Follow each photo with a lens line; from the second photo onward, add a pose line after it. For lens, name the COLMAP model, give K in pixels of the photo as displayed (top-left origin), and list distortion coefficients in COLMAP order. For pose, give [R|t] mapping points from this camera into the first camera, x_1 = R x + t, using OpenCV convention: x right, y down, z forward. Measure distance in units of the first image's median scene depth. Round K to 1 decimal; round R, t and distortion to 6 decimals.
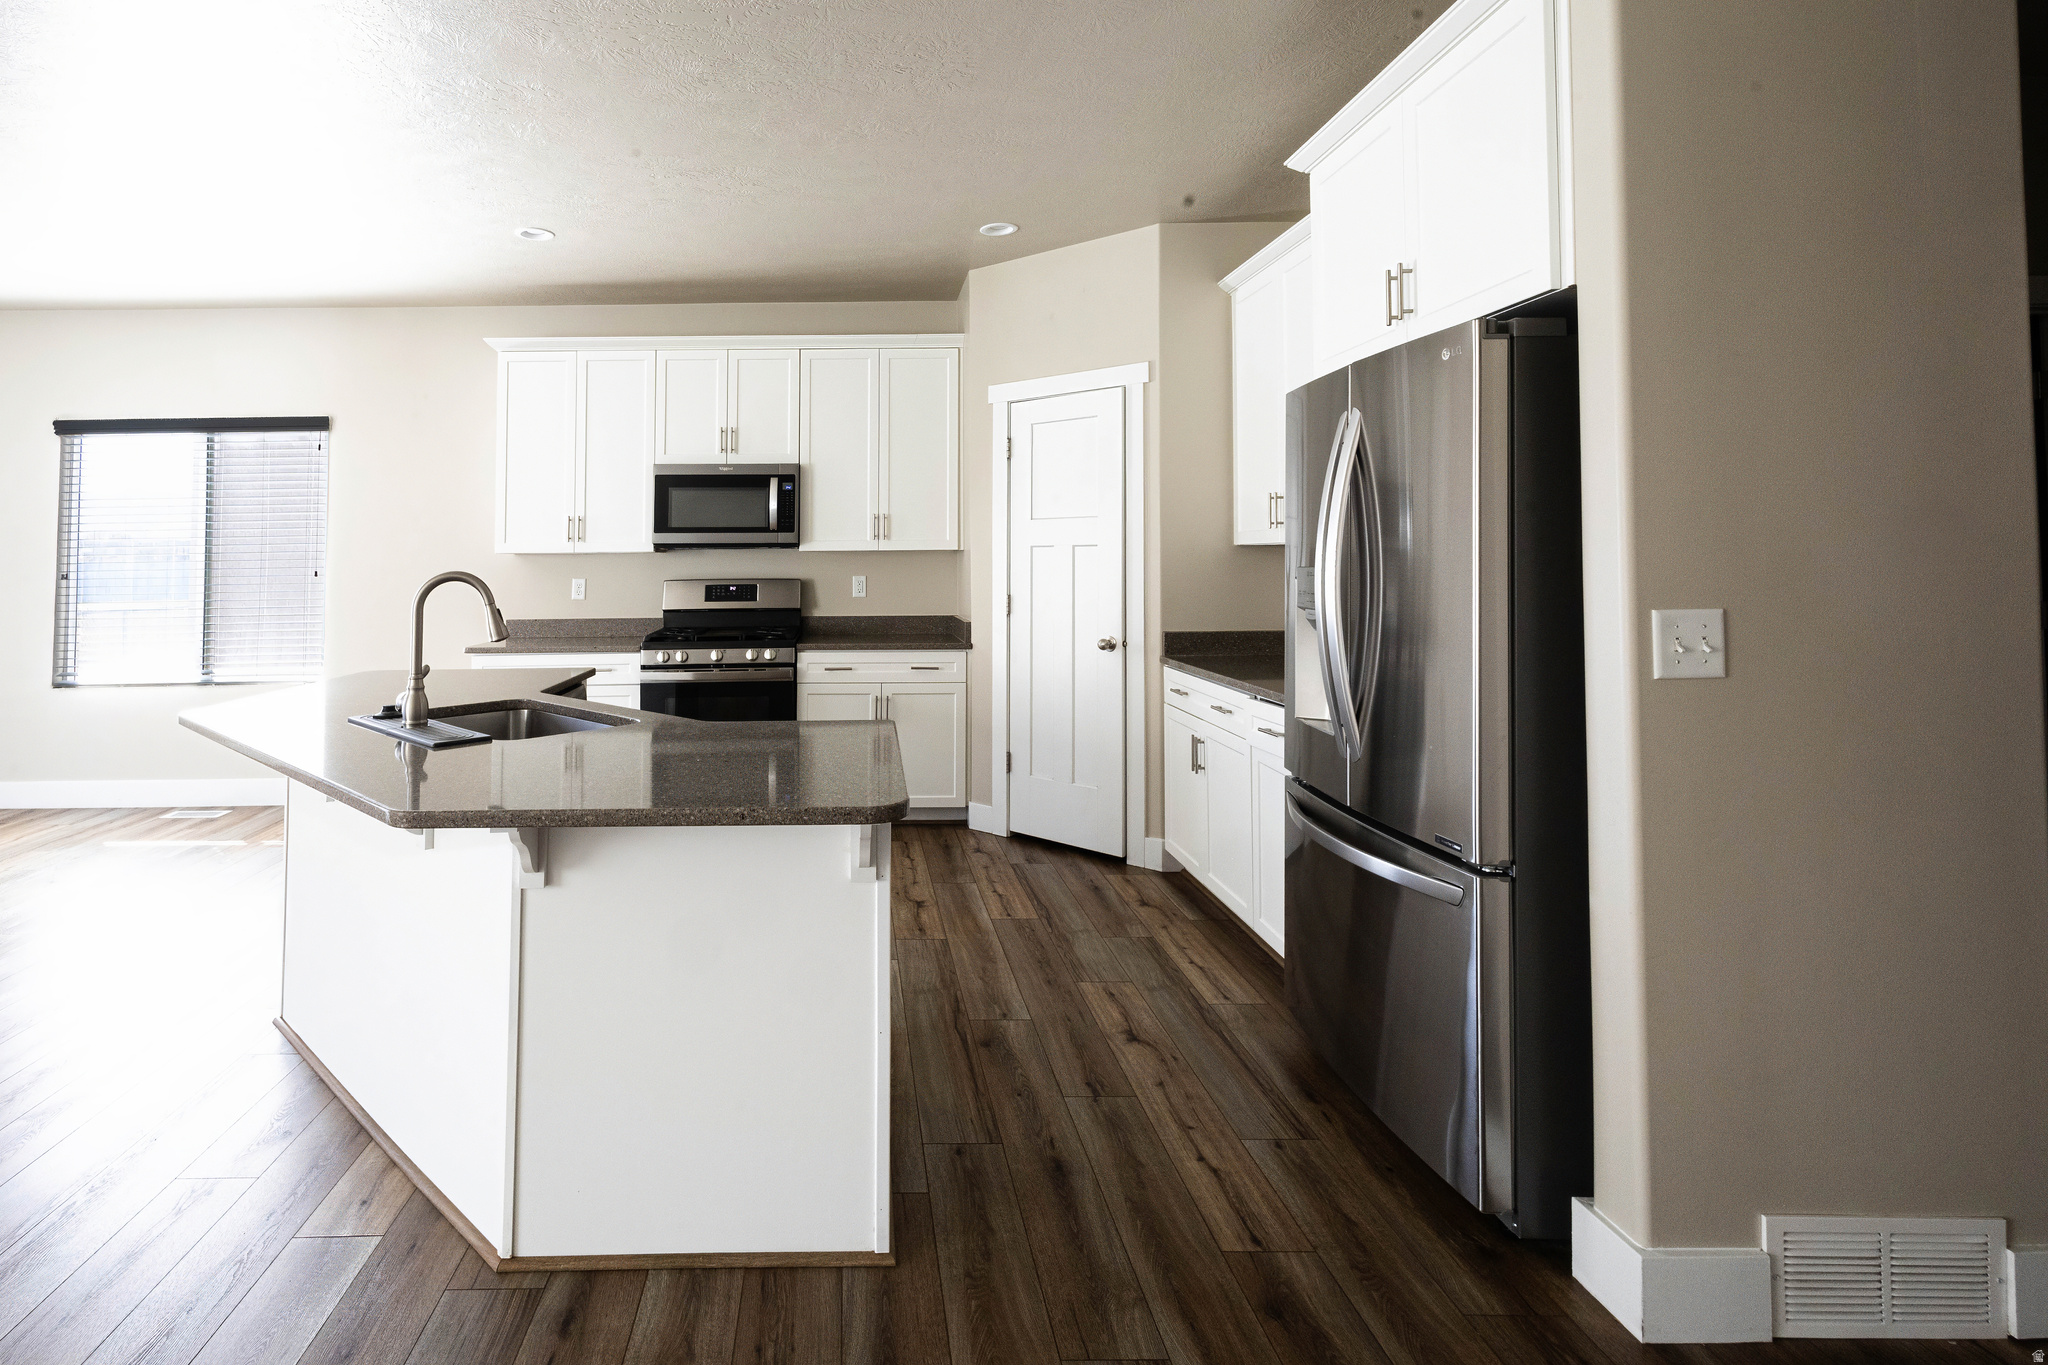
lens RADIAL K [[1016.7, 0, 847.6], [0, 1016.7, 531.6], [0, 0, 1]] dist [0.014748, -0.000758]
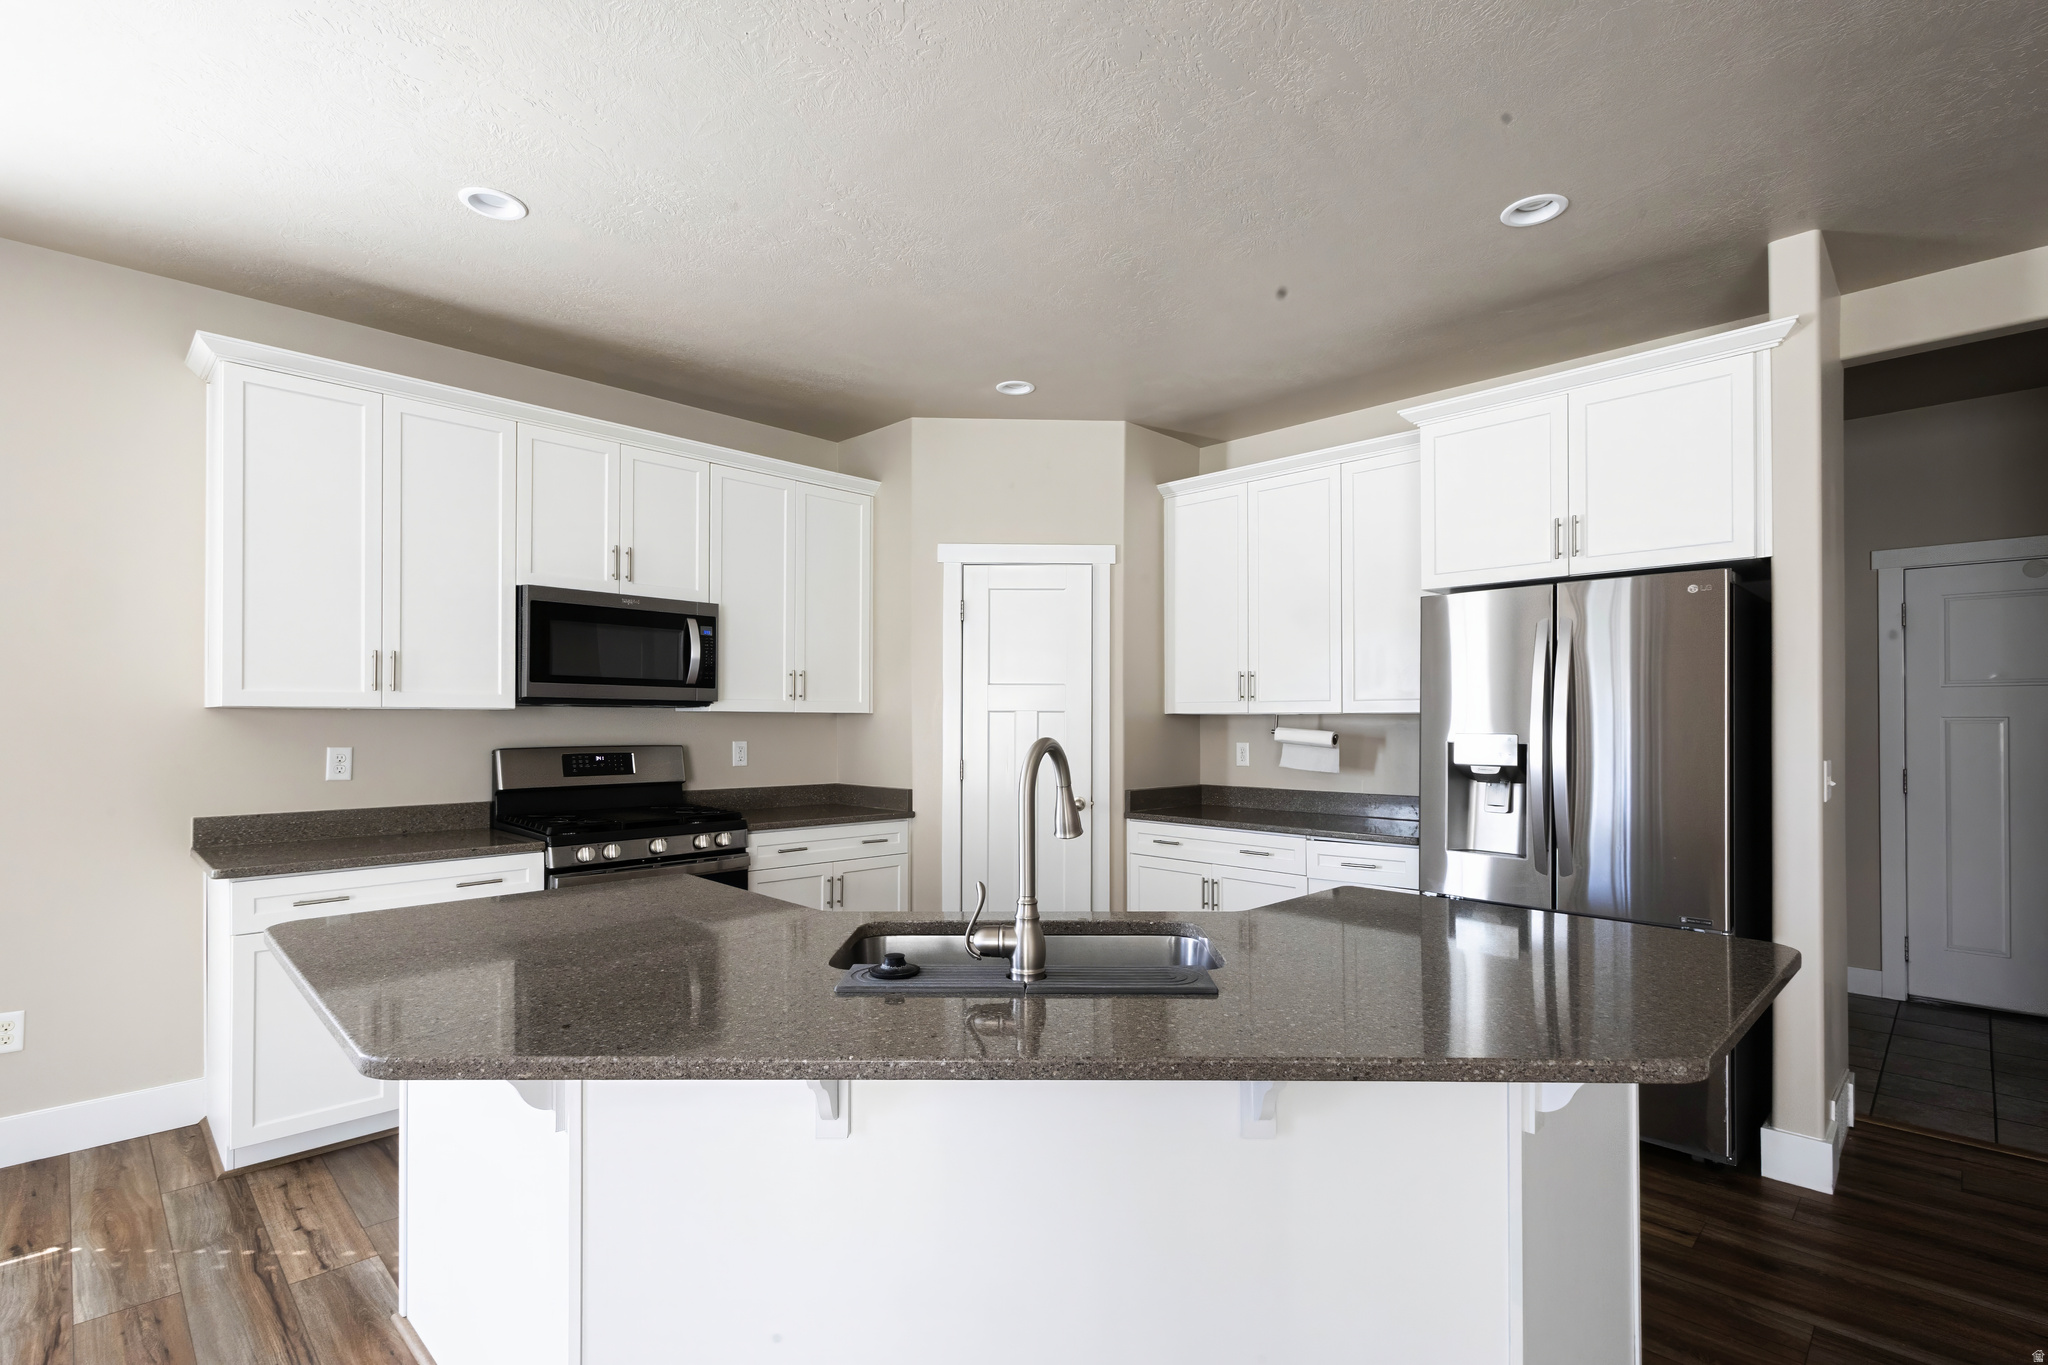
lens RADIAL K [[957.3, 0, 1015.7], [0, 957.3, 727.7], [0, 0, 1]] dist [0.013006, -0.000021]
pose [[0.698943, 0.004981, 0.715160, -0.431208], [-0.028803, 0.999360, 0.021190, 0.008915], [-0.714597, -0.035410, 0.698639, 0.288789]]
